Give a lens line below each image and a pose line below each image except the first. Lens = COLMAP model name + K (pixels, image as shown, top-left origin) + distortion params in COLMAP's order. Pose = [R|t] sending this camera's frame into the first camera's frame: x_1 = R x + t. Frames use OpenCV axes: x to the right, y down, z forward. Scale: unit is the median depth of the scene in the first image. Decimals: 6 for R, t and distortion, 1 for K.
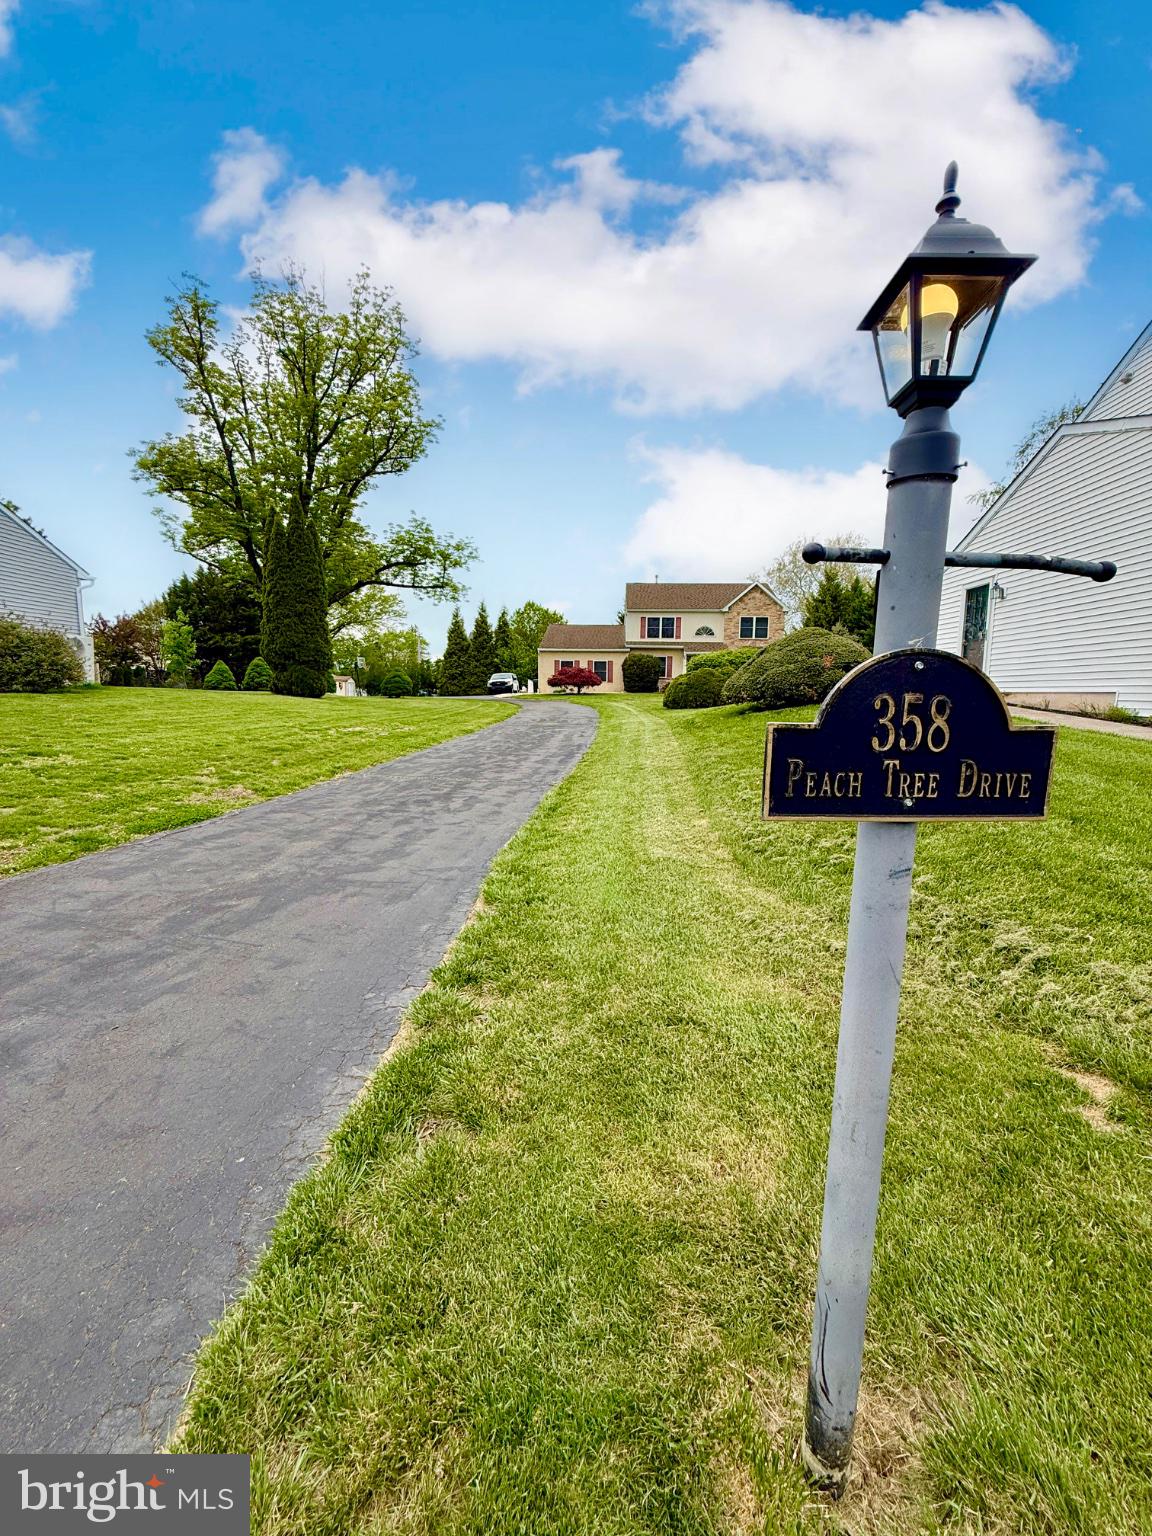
lens RADIAL K [[610.7, 0, 578.2], [0, 610.7, 762.4], [0, 0, 1]] dist [-0.000107, 0.000360]
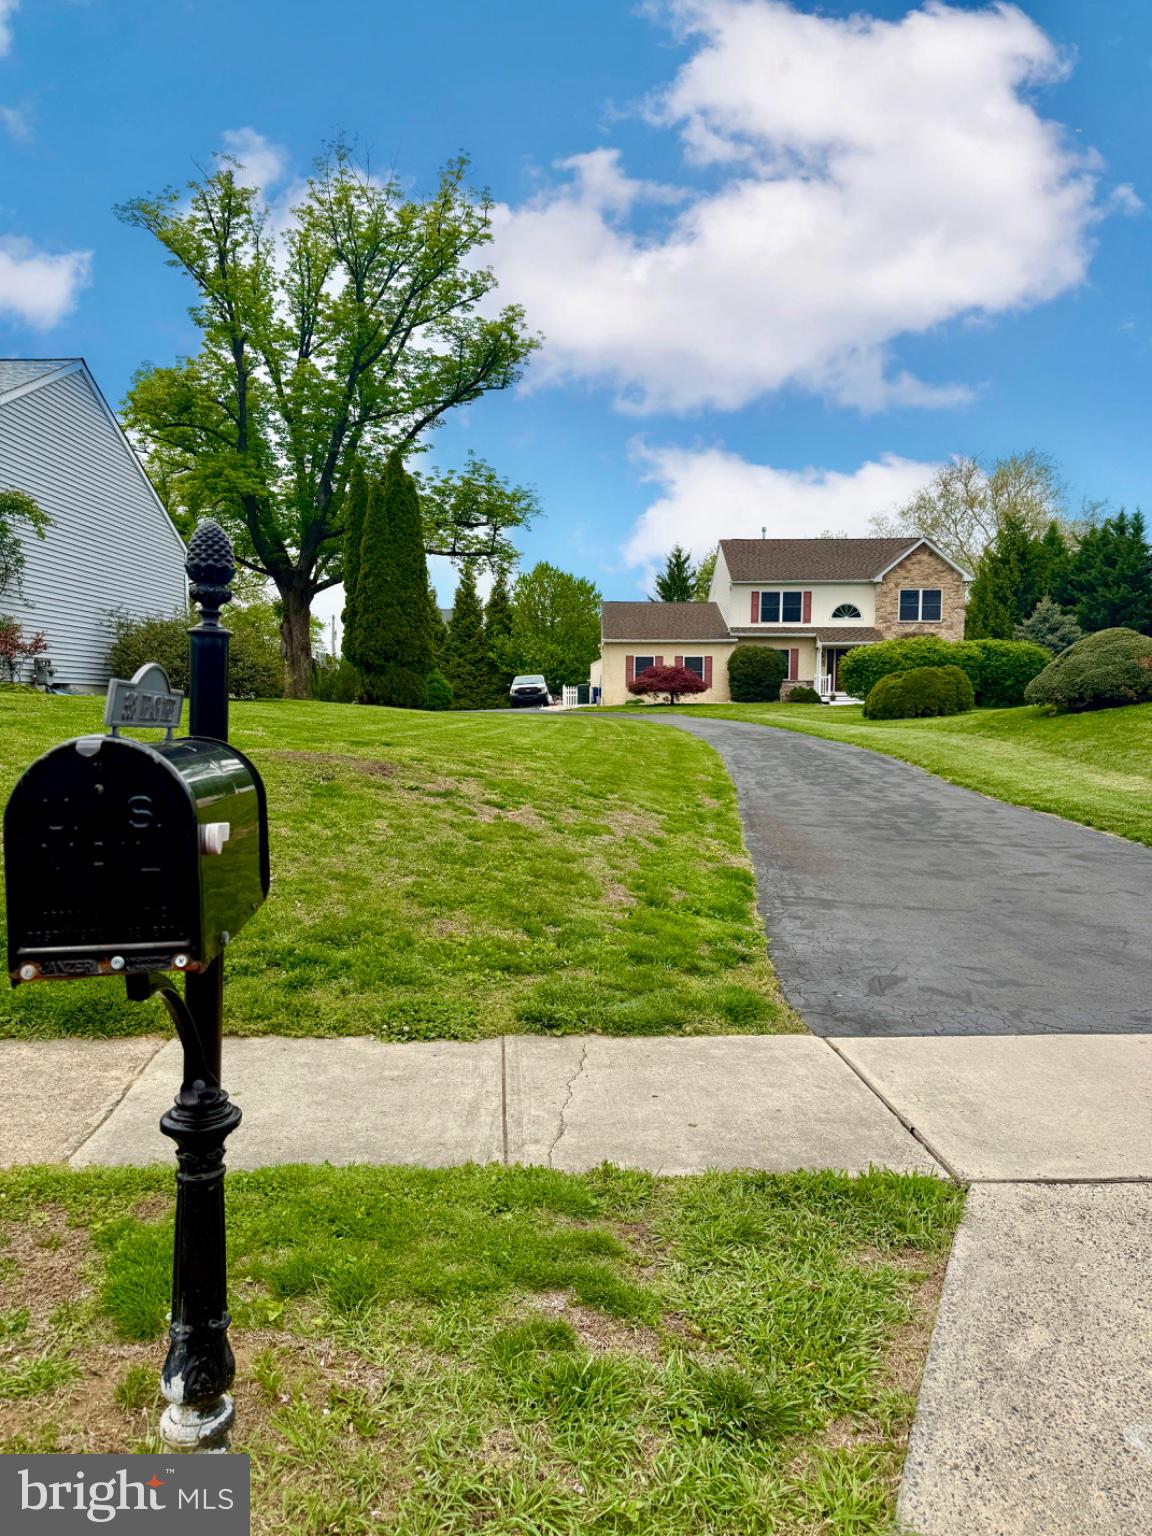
lens RADIAL K [[1063.8, 0, 576.0], [0, 1063.8, 768.0], [0, 0, 1]] dist [0.192086, -0.372715]
pose [[0.999214, -0.009107, 0.038593, -0.143872], [0.011259, 0.998371, -0.055932, 0.023684], [-0.038021, 0.056322, 0.997688, -0.179998]]
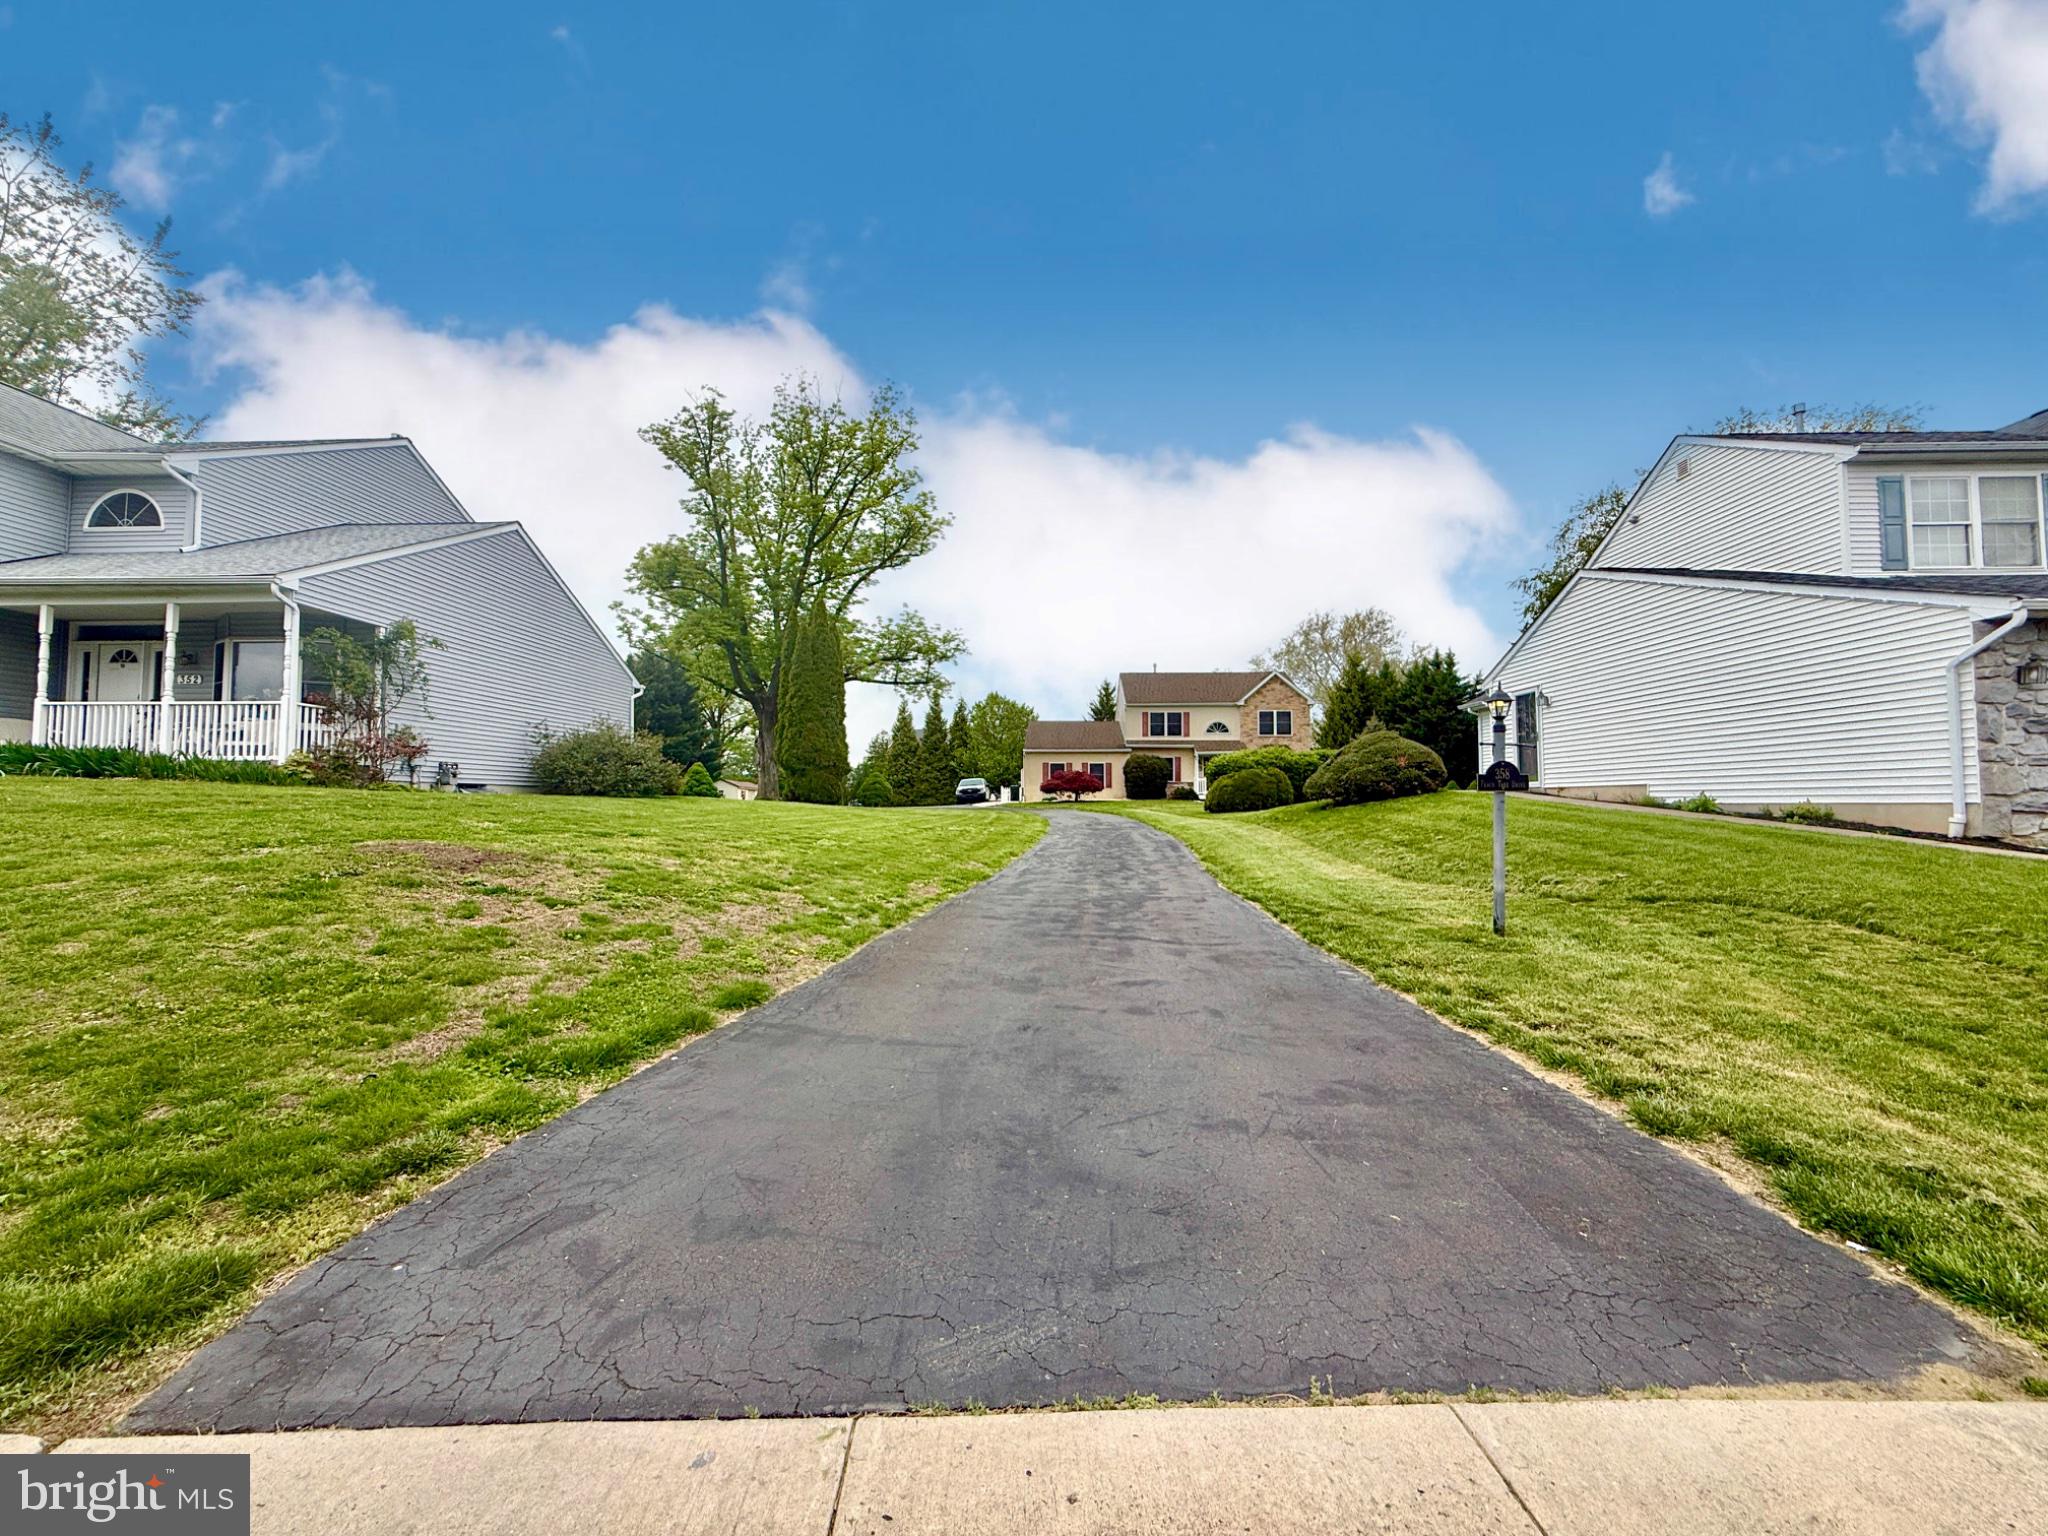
lens RADIAL K [[814.3, 0, 1017.0], [0, 814.3, 767.1], [0, 0, 1]] dist [-0.000107, 0.000360]
pose [[0.999953, -0.009622, -0.001413, -0.074270], [0.009274, 0.987178, -0.159352, 0.019556], [0.002928, 0.159331, 0.987221, -0.121899]]
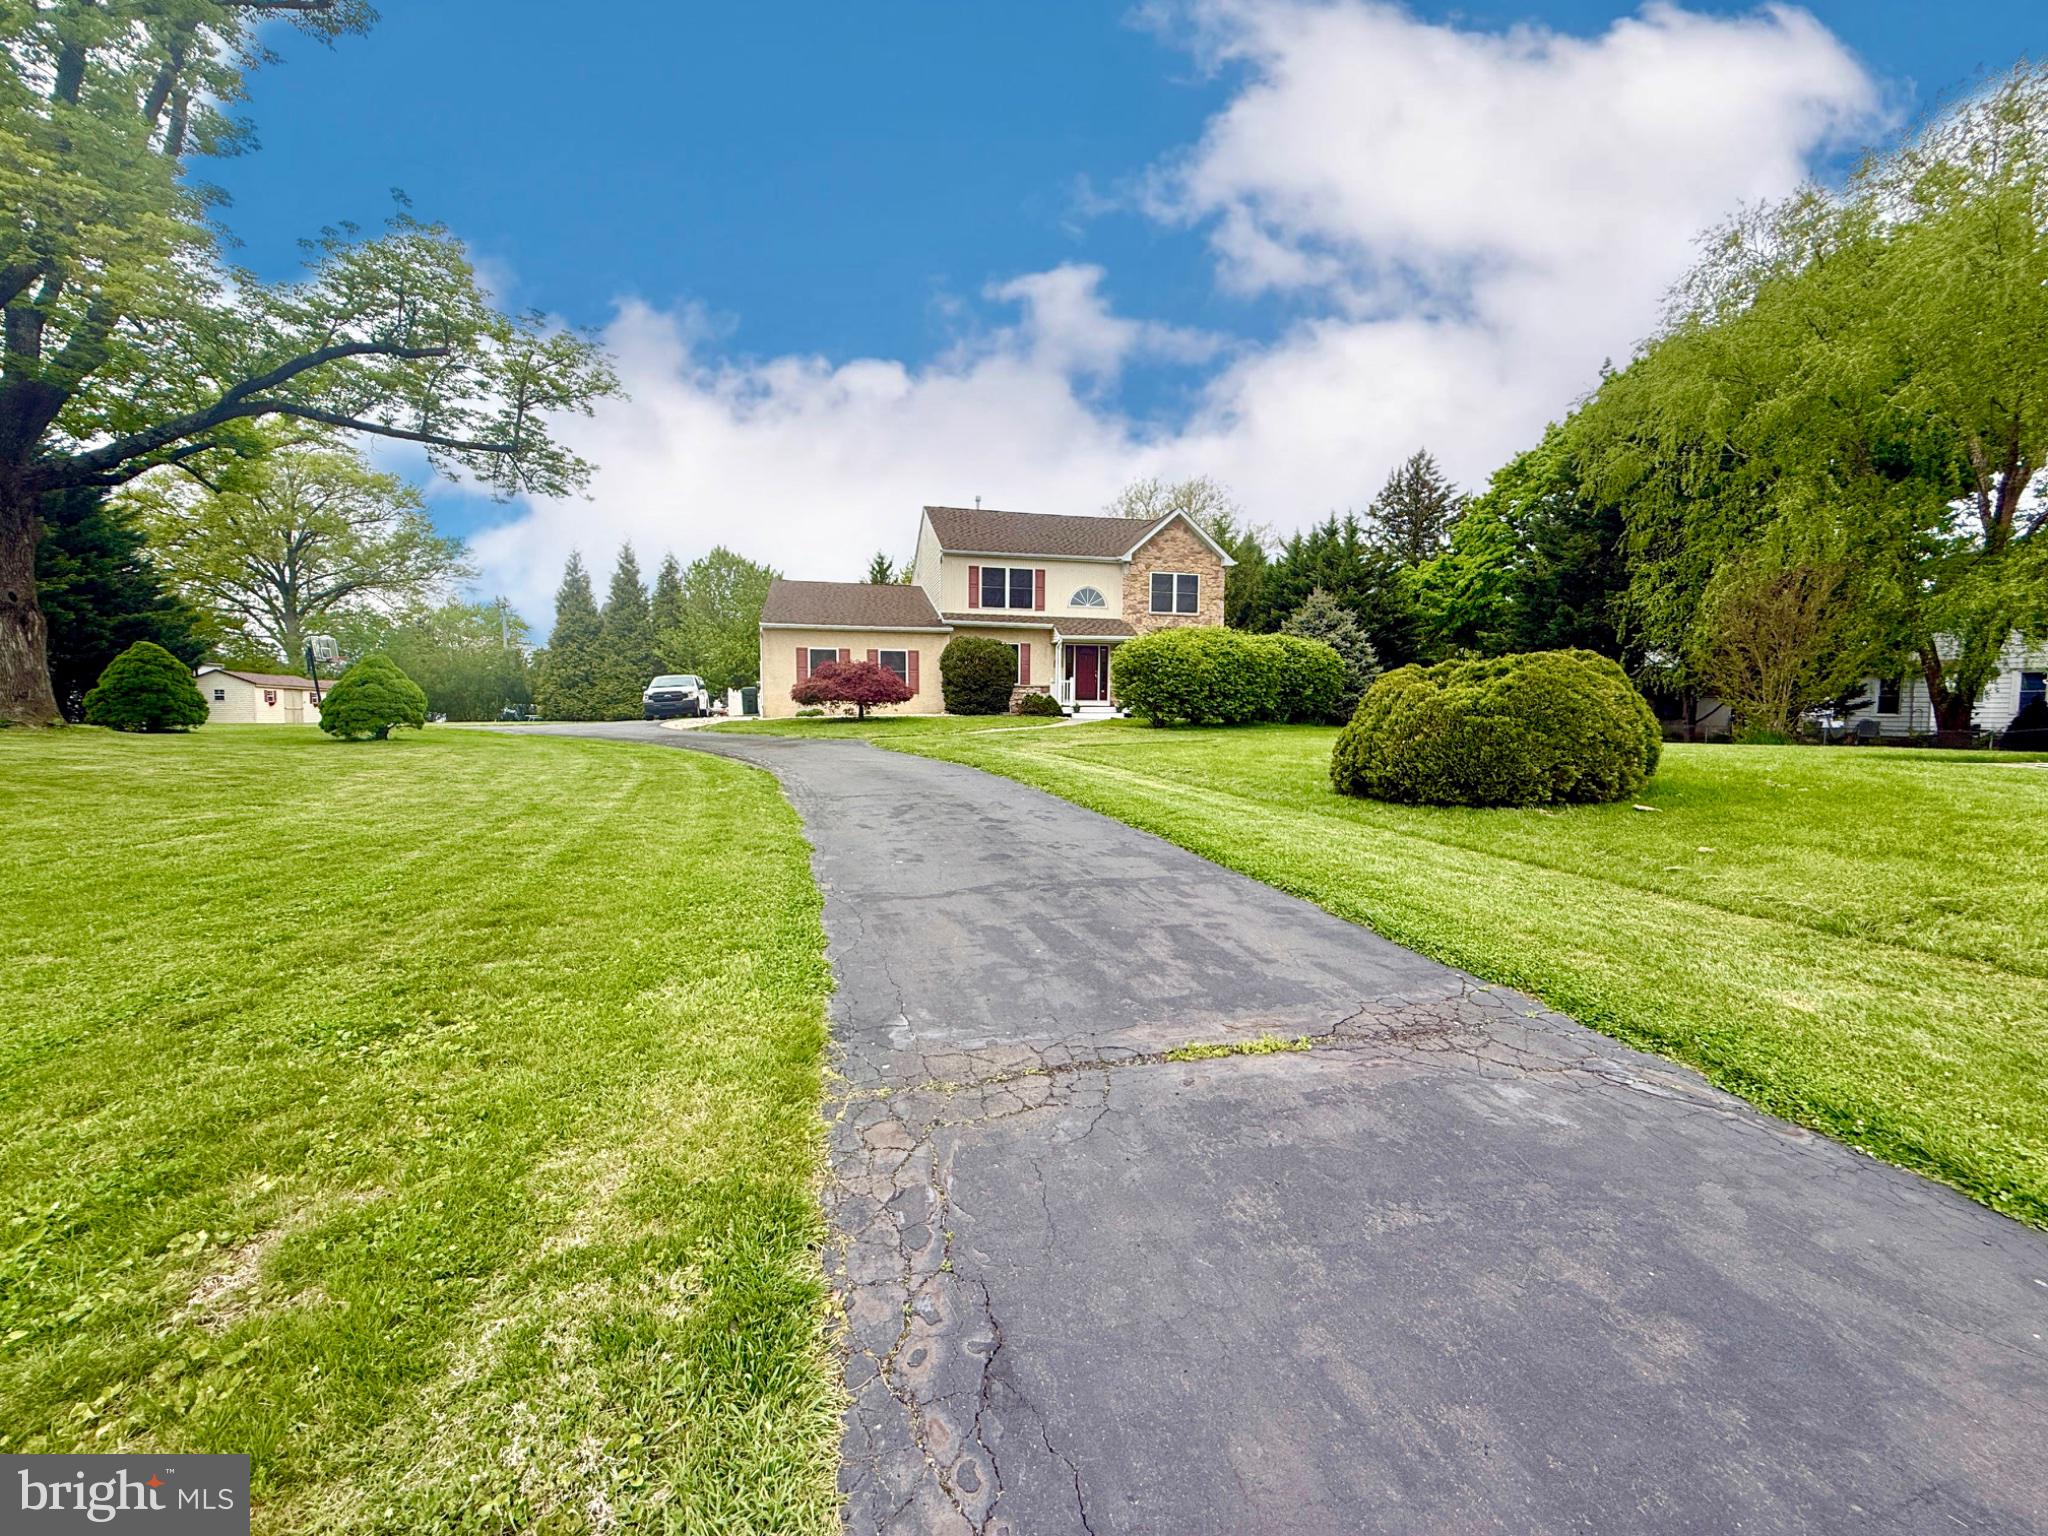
lens RADIAL K [[814.3, 0, 1017.0], [0, 814.3, 767.1], [0, 0, 1]] dist [-0.000107, 0.000360]
pose [[0.958253, -0.027878, 0.284560, -0.058304], [0.038074, 0.998814, -0.030360, -0.049087], [-0.283376, 0.039927, 0.958177, 0.349436]]
